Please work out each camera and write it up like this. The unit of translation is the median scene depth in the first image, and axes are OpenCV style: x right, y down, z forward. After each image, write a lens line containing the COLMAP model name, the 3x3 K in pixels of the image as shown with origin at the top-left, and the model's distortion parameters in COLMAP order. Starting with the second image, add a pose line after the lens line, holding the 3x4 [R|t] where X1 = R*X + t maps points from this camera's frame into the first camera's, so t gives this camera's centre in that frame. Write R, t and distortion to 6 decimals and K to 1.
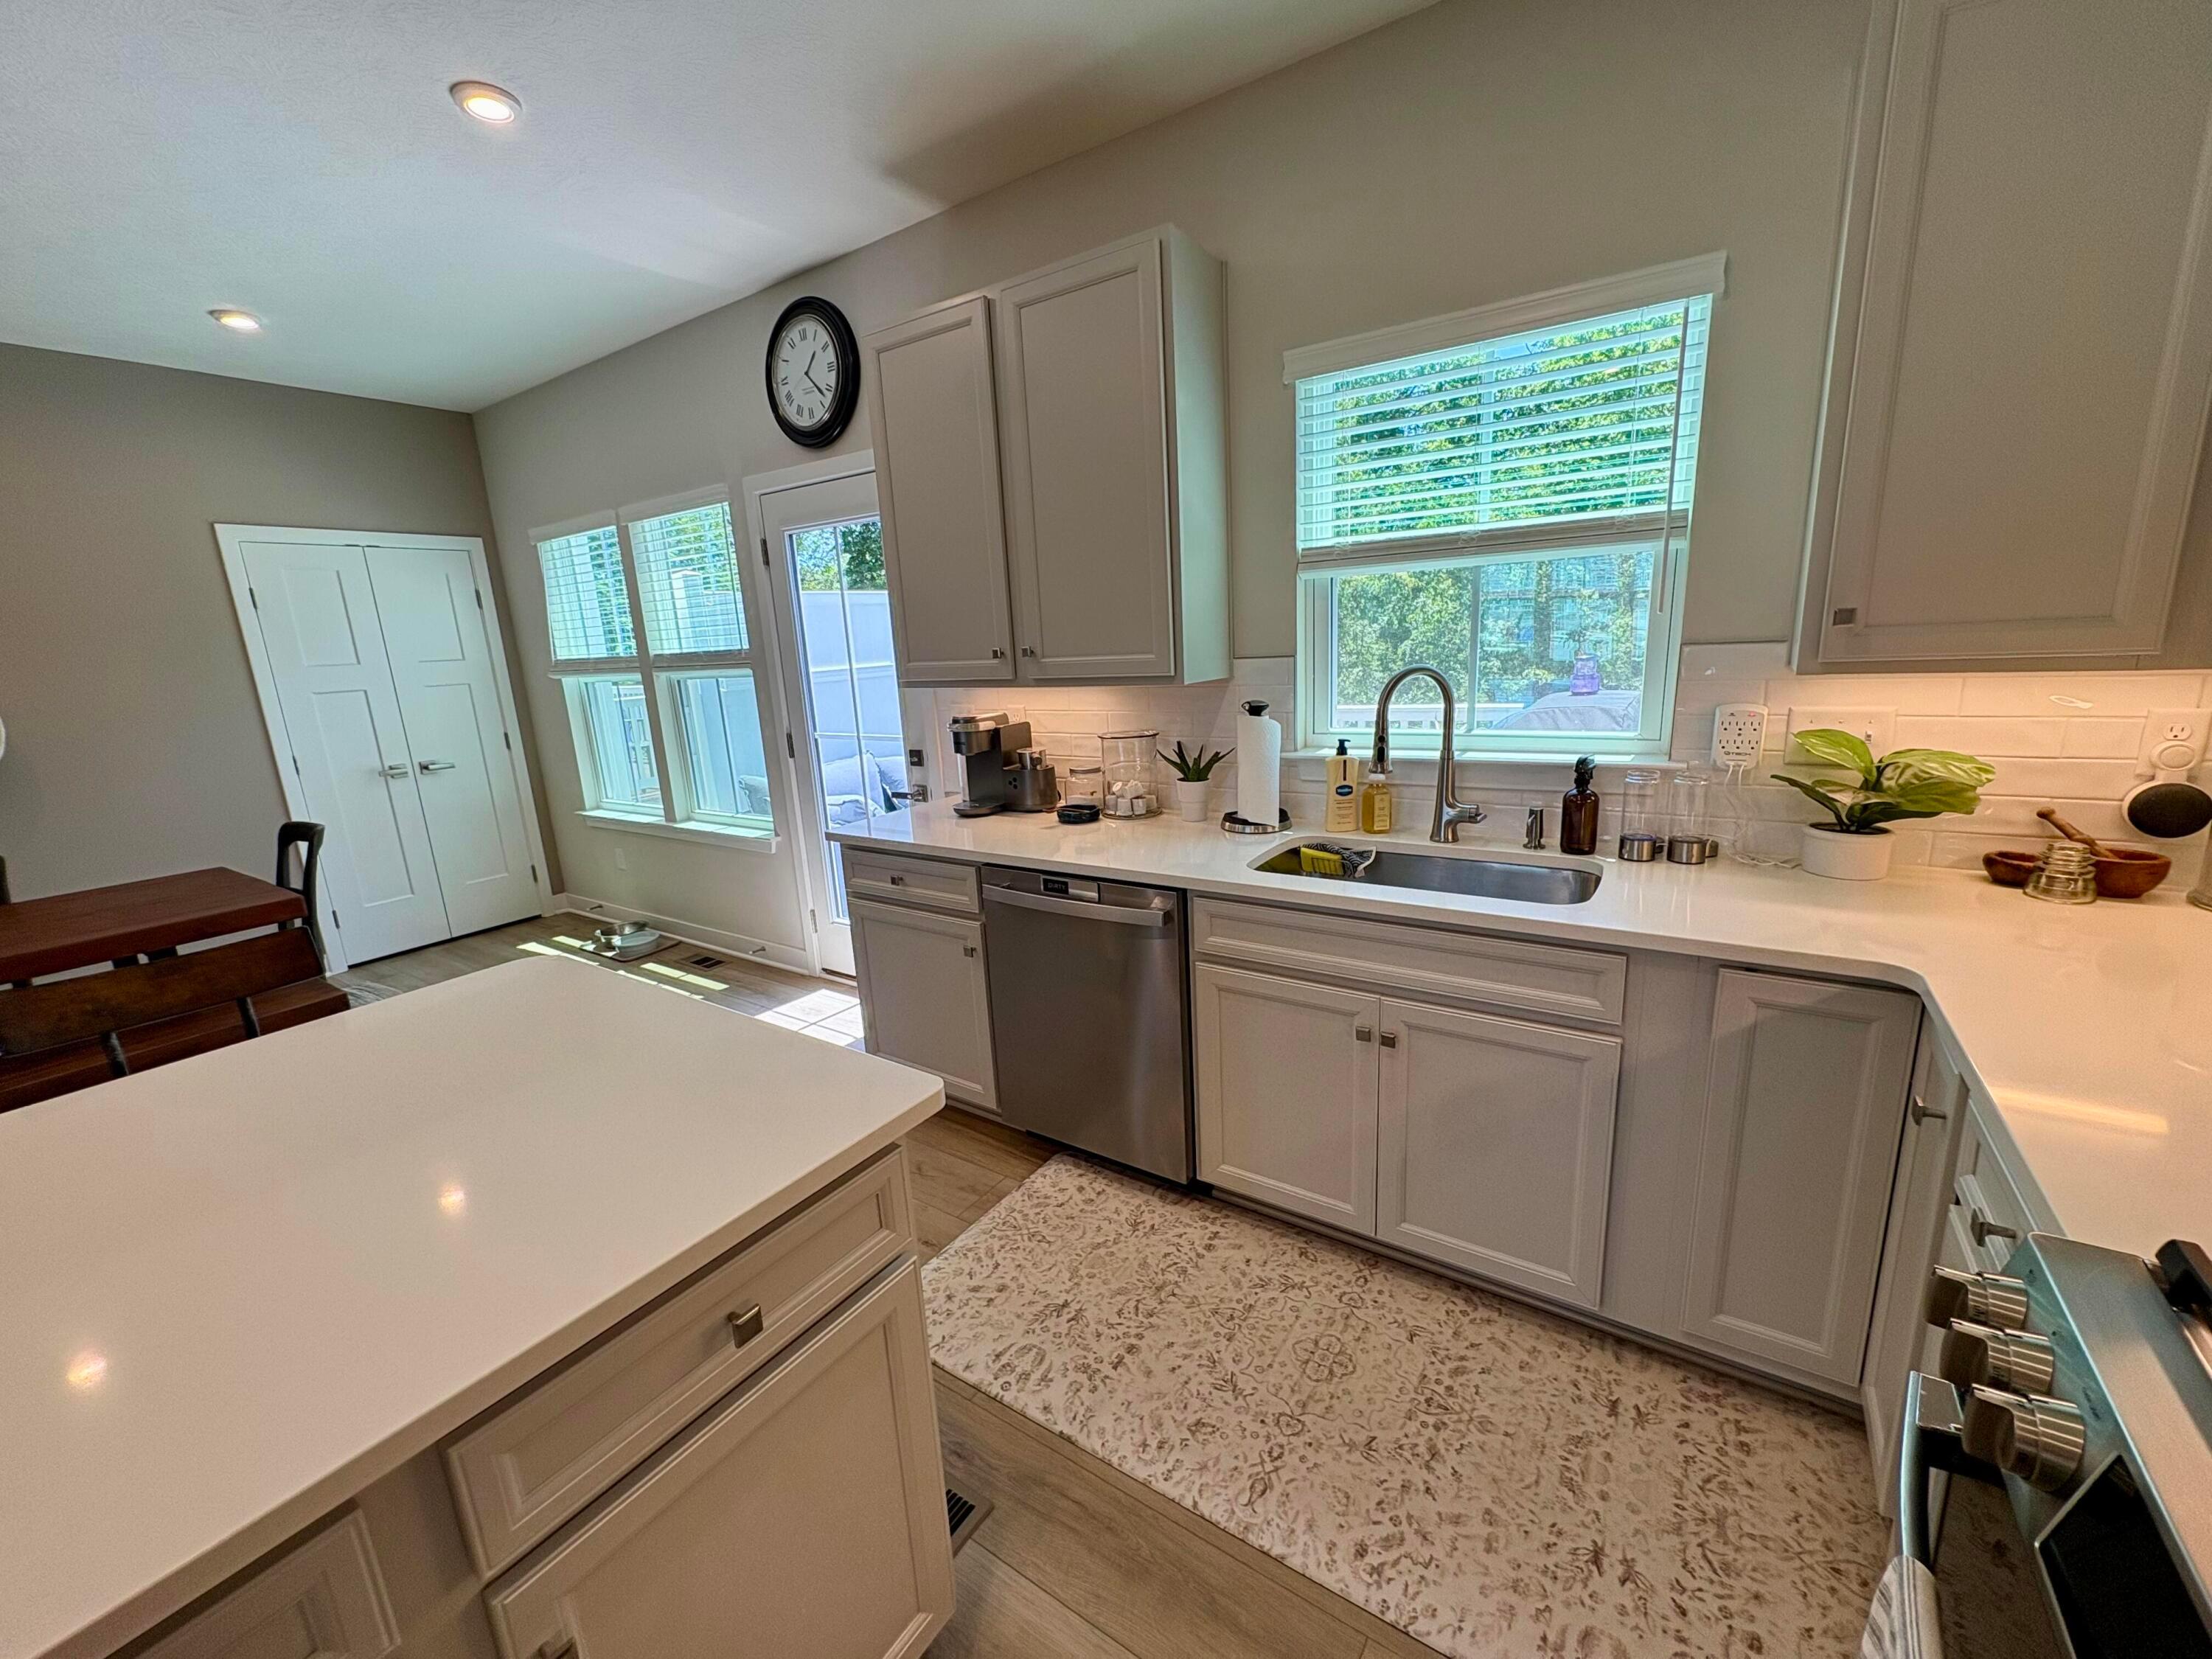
lens RADIAL K [[889.8, 0, 1106.0], [0, 889.8, 829.5], [0, 0, 1]] dist [-0.001879, -0.000333]
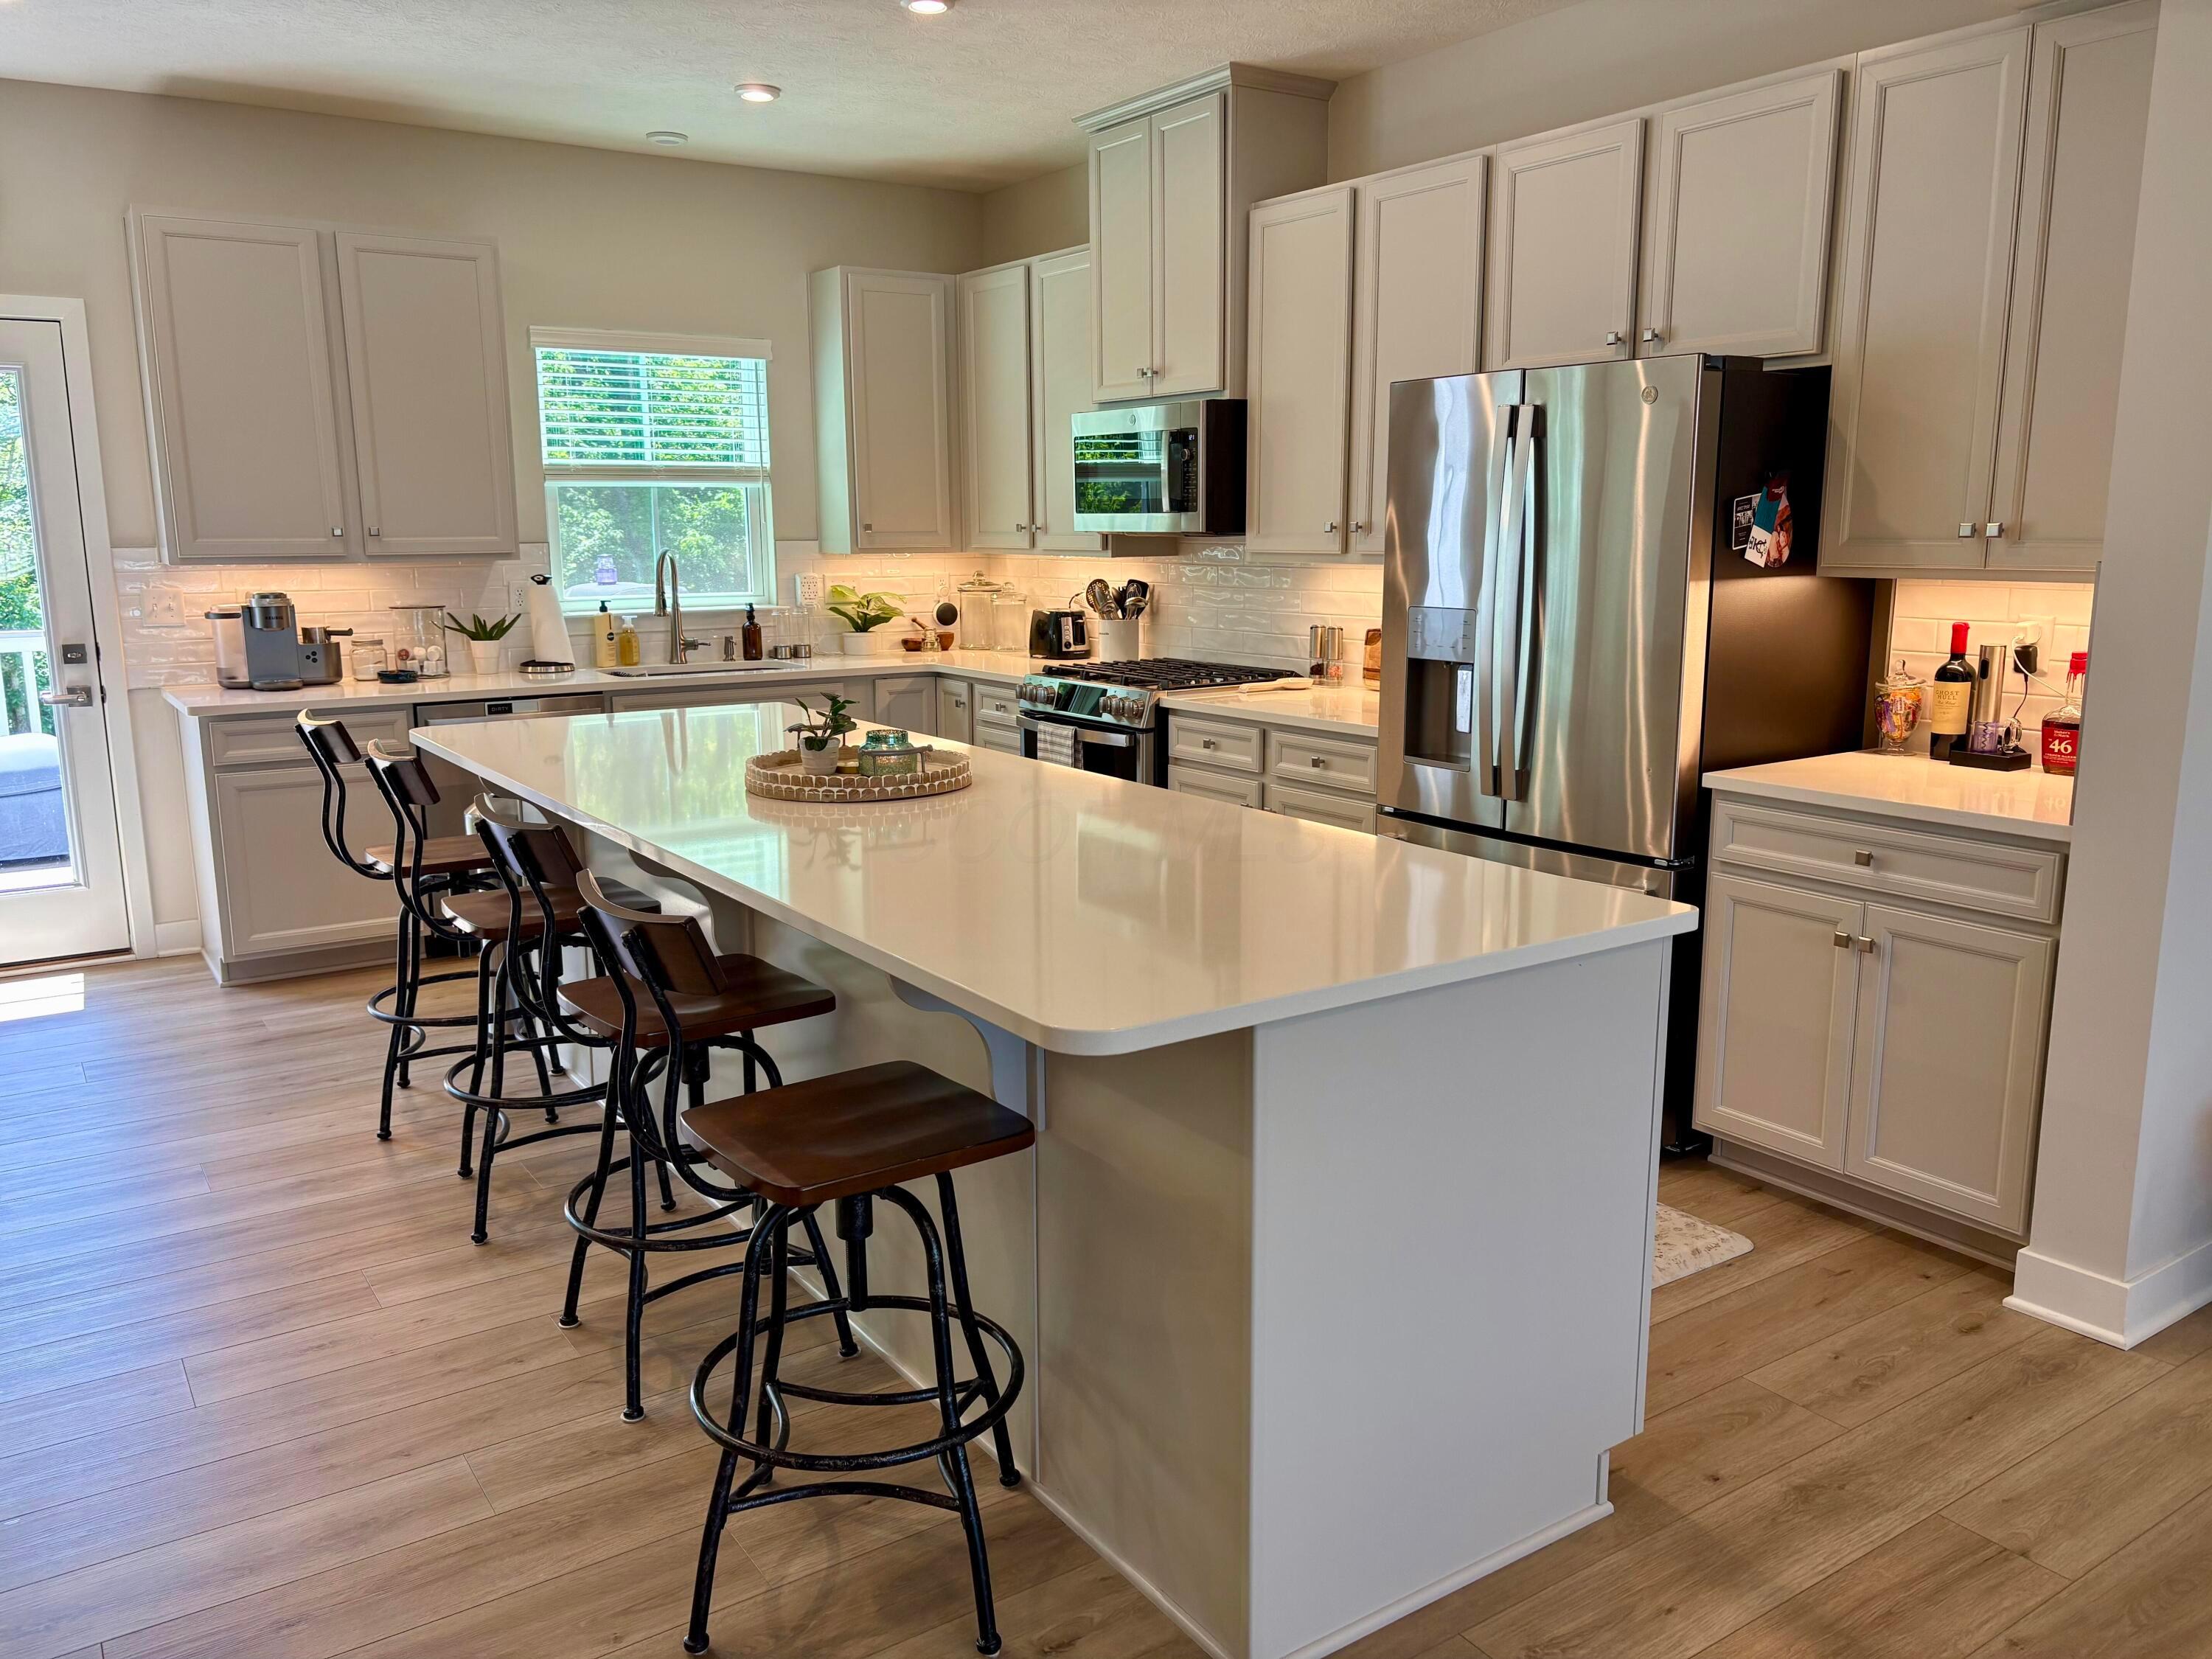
lens RADIAL K [[1671.8, 0, 1106.0], [0, 1671.8, 829.5], [0, 0, 1]] dist [0.038192, 0.004245]
pose [[0.379105, -0.124224, 0.916978, -2.006523], [0.183680, 0.981332, 0.057004, 0.261045], [-0.906941, 0.146819, 0.394845, -0.760579]]
